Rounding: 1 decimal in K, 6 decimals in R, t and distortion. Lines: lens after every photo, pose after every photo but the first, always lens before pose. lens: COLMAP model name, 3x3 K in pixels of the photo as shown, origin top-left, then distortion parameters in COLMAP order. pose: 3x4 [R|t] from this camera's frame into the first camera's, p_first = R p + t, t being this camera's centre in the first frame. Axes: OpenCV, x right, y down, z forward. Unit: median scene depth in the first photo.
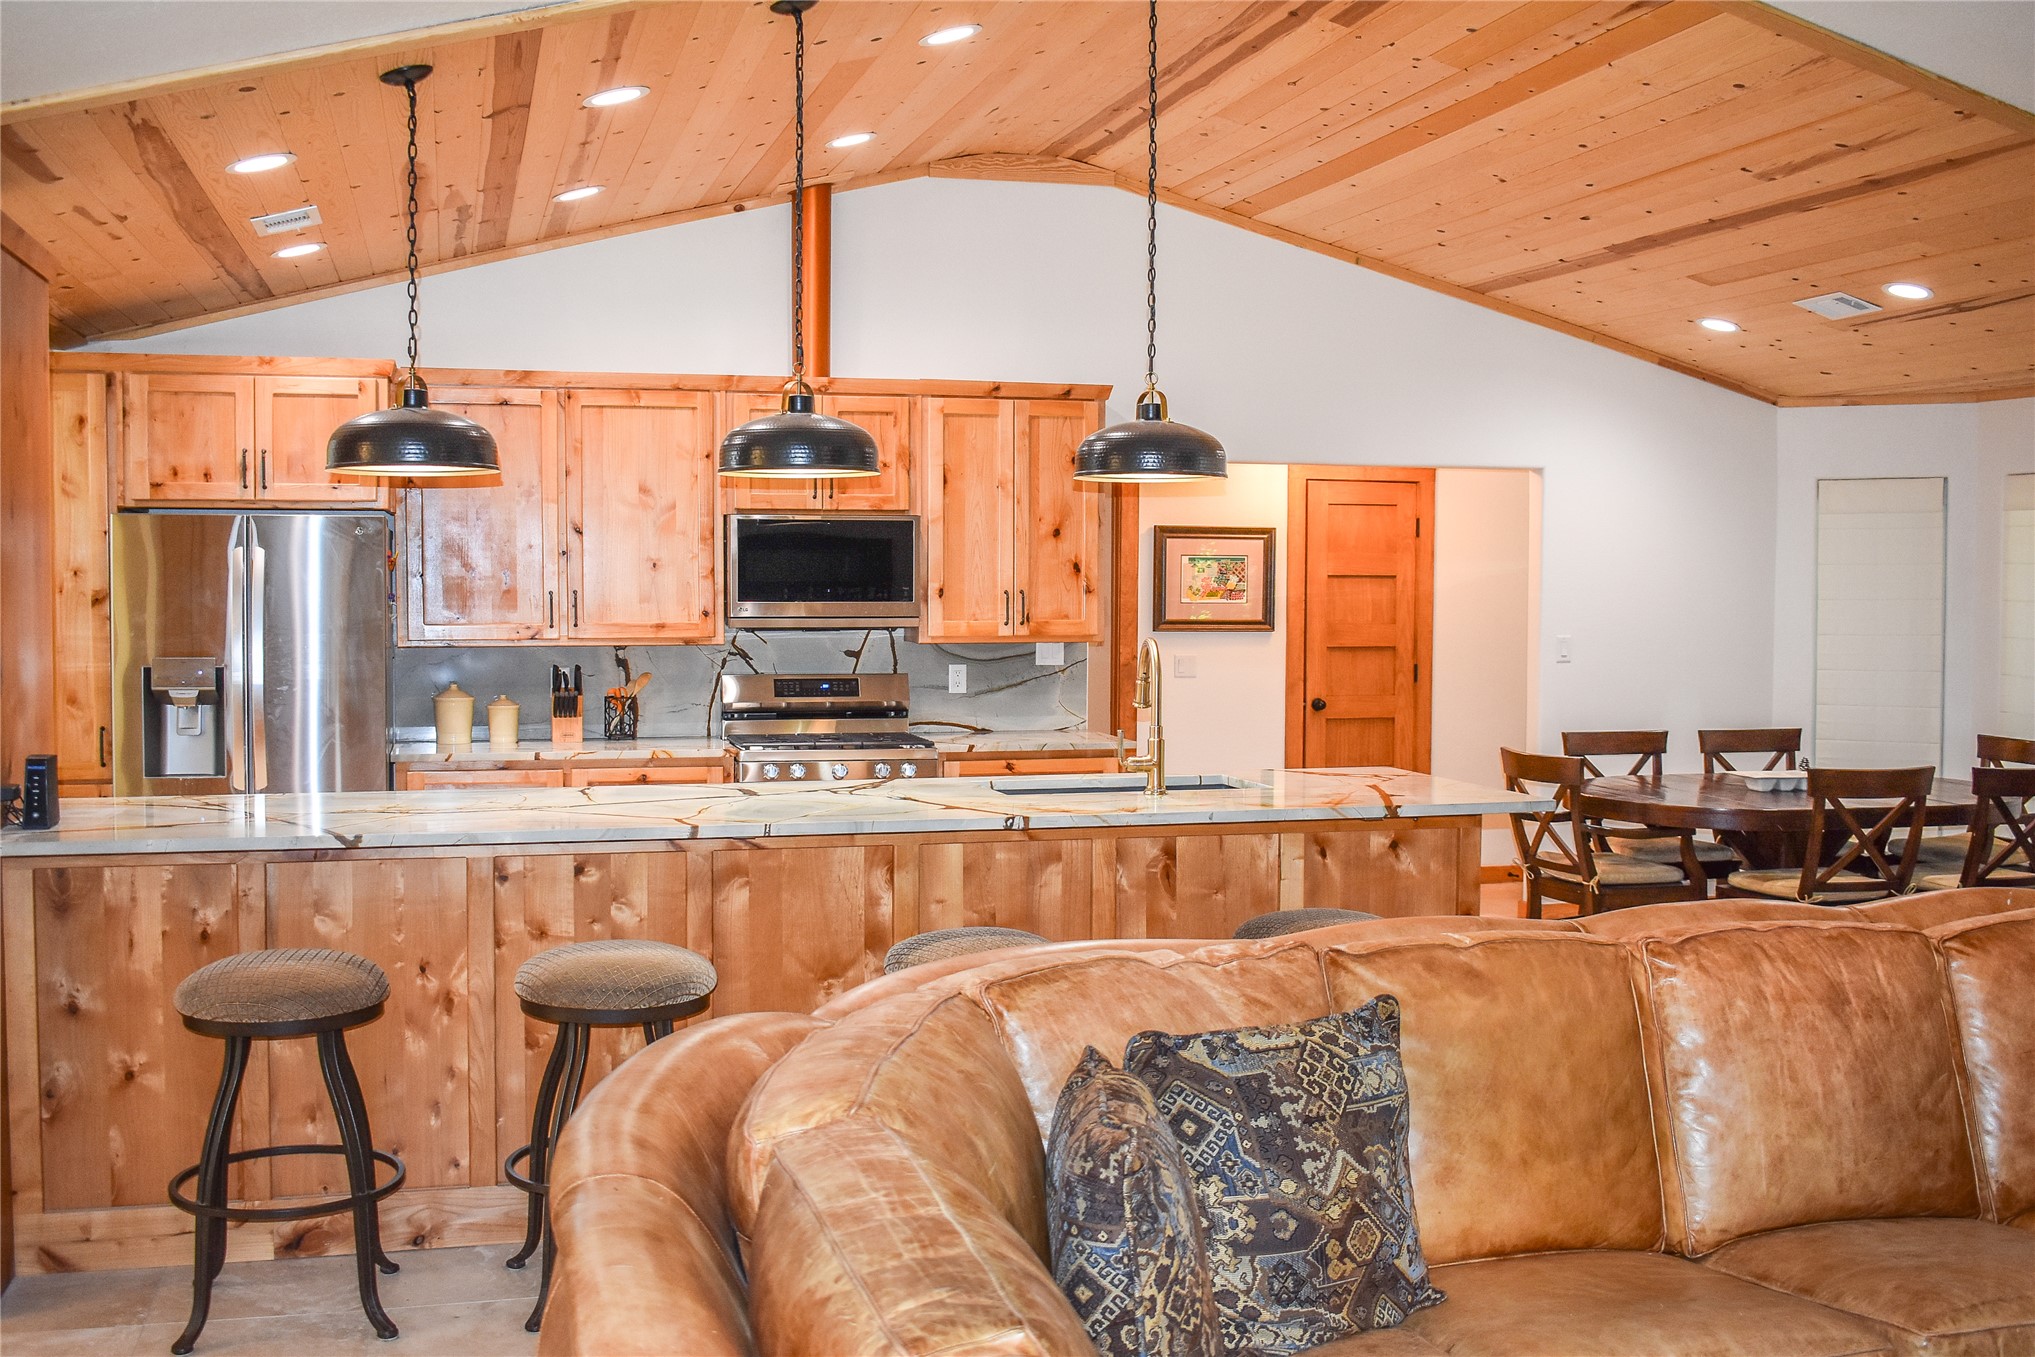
lens RADIAL K [[2109.5, 0, 1006.4], [0, 2109.5, 680.1], [0, 0, 1]] dist [-0.043995, 0.000000]
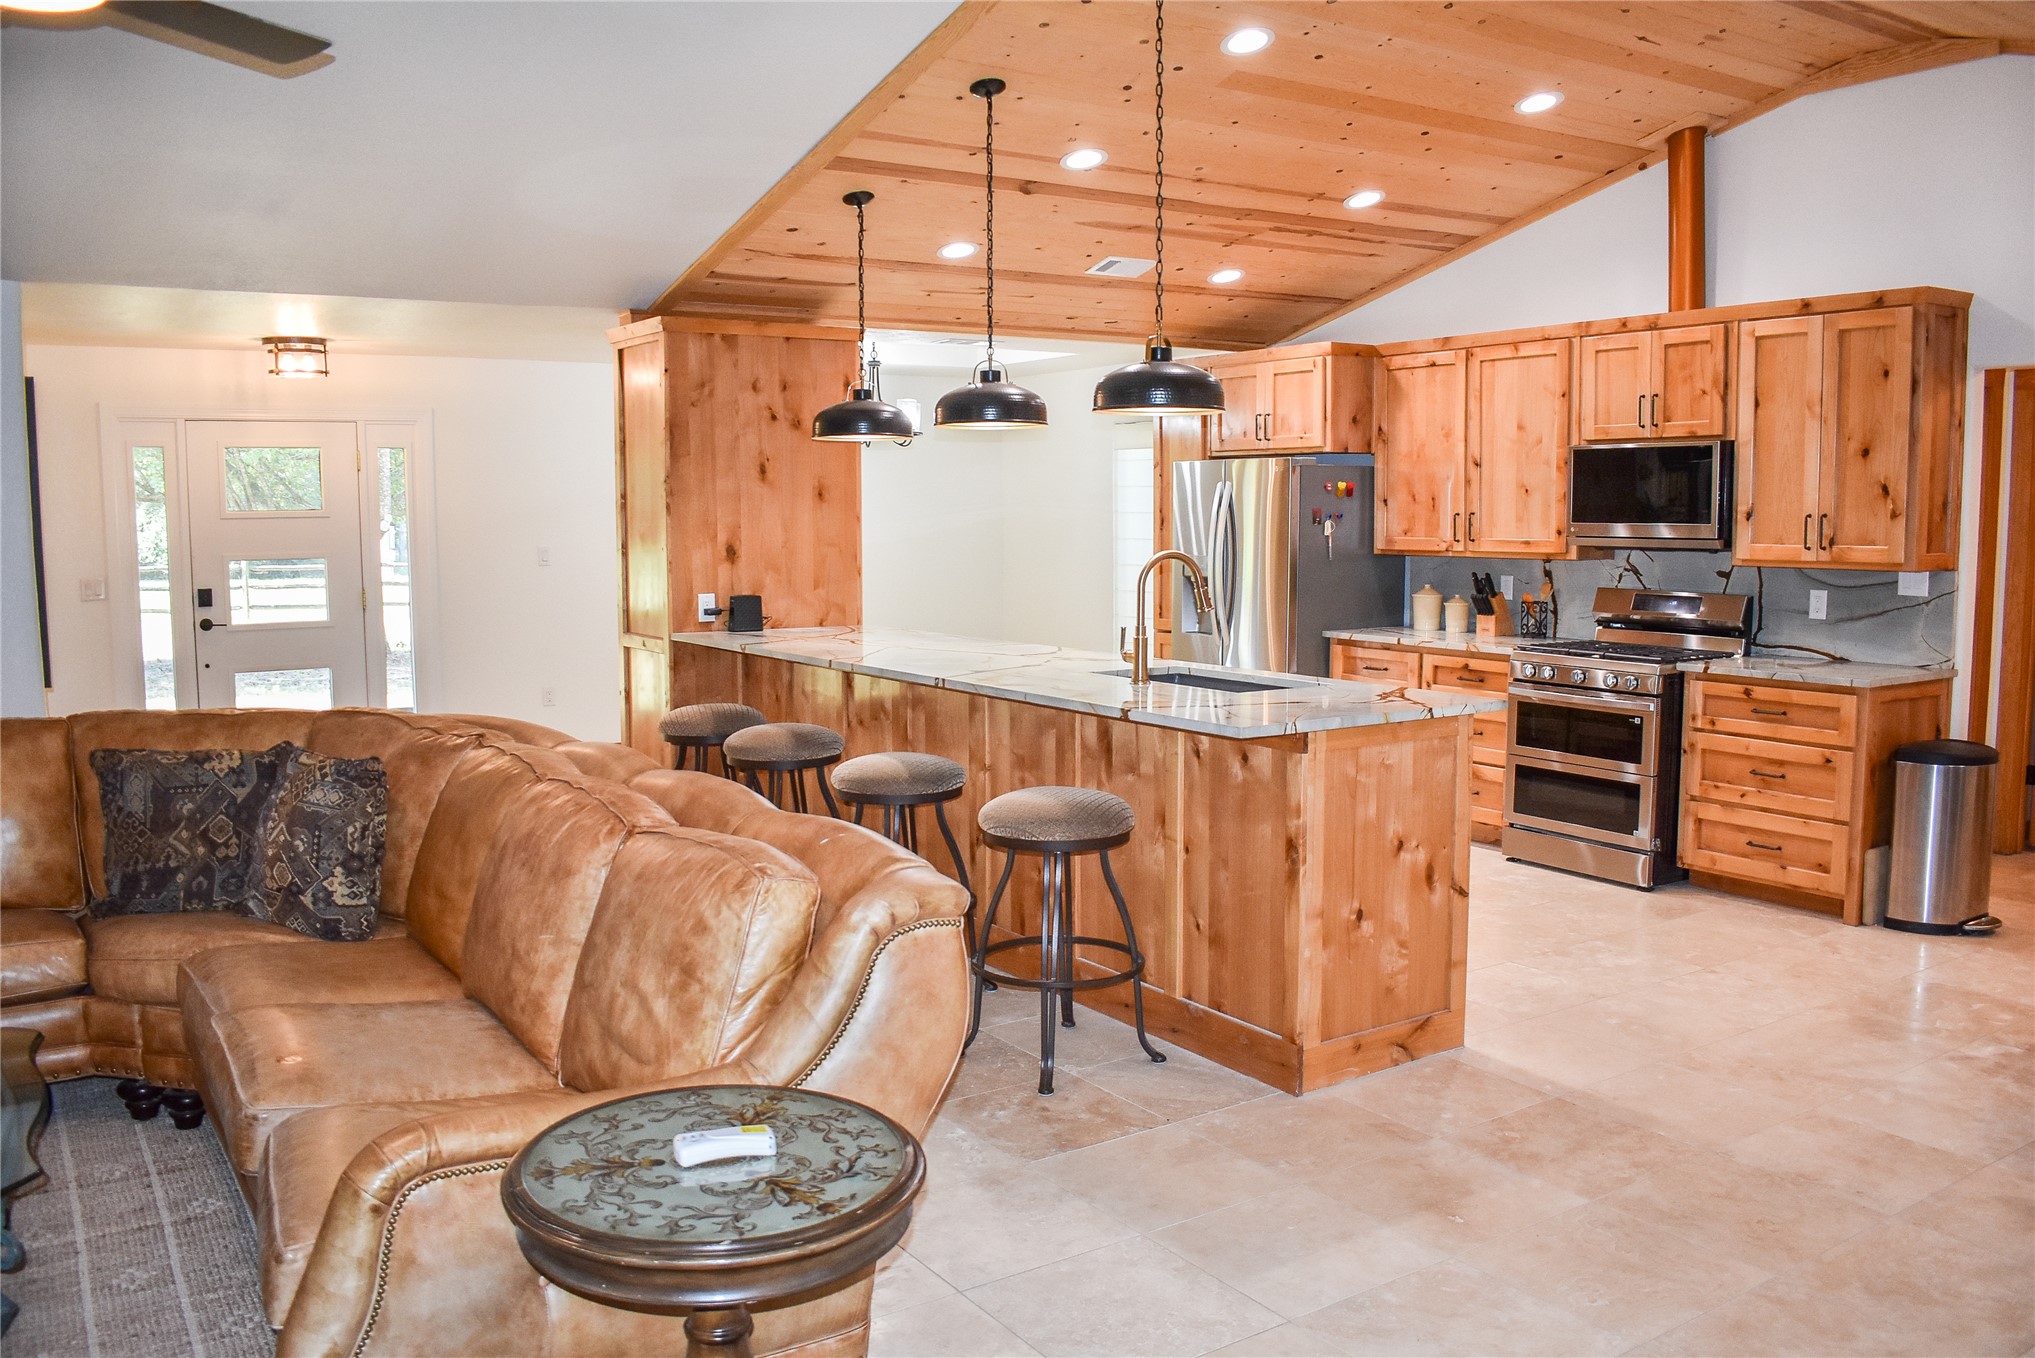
lens RADIAL K [[1632.4, 0, 1030.5], [0, 1632.4, 694.5], [0, 0, 1]] dist [-0.083266, 0.014348]
pose [[0.315759, 0.105647, -0.942940, 0.593515], [-0.039087, 0.994387, 0.098322, -0.018571], [0.948034, 0.005811, 0.318116, 0.431021]]
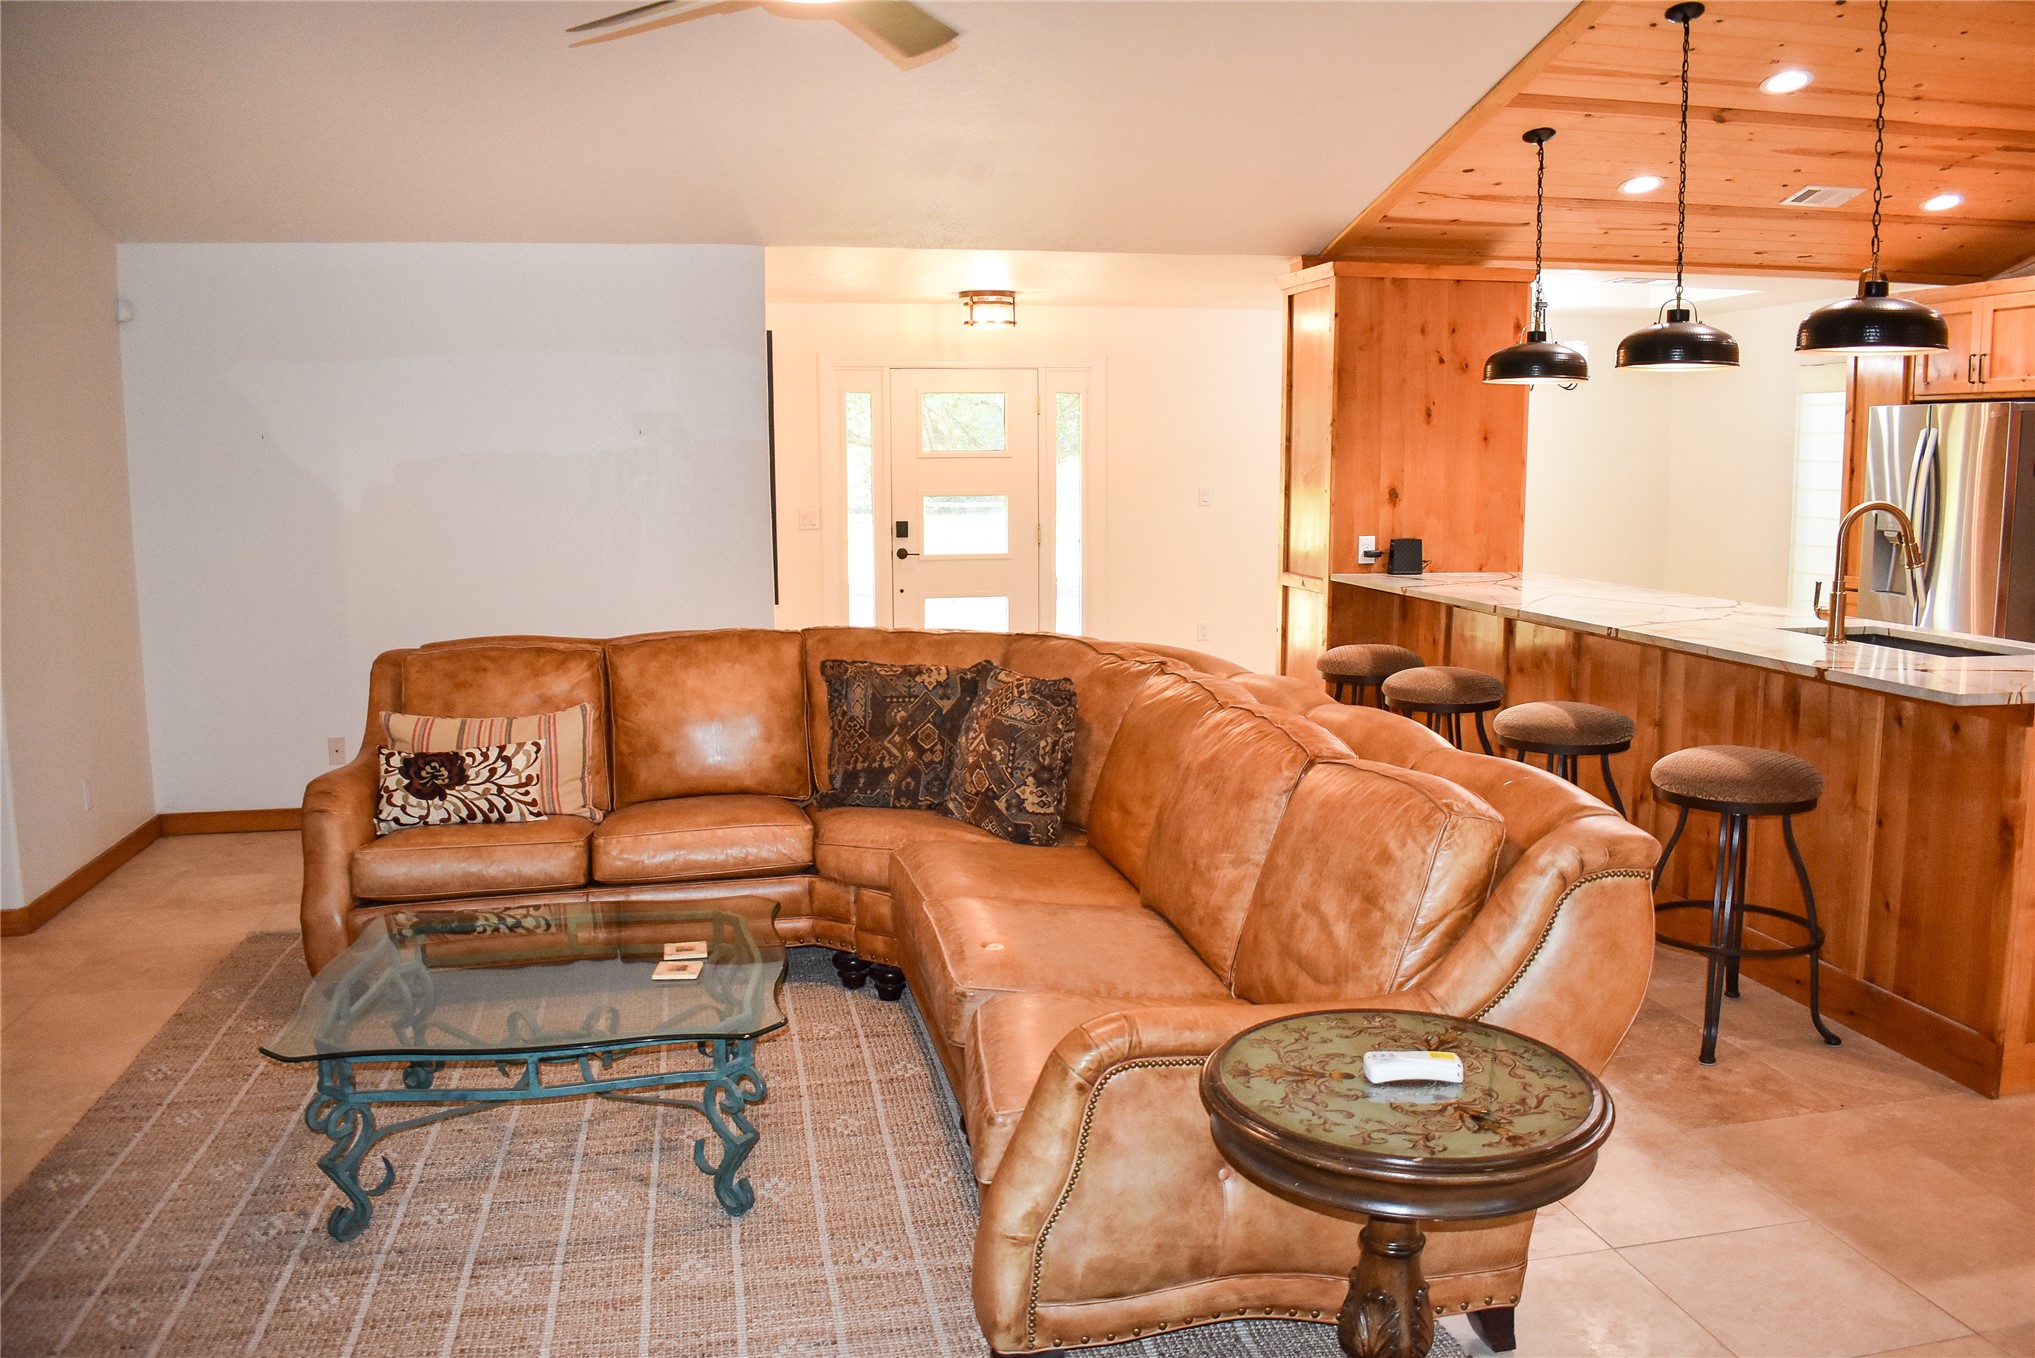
lens RADIAL K [[1632.4, 0, 969.0], [0, 1632.4, 694.3], [0, 0, 1]] dist [-0.083266, 0.014348]
pose [[-0.062740, 0.142445, -0.987812, 0.607995], [-0.041968, 0.988510, 0.145211, -0.013771], [0.997147, 0.050567, -0.056041, 0.382752]]
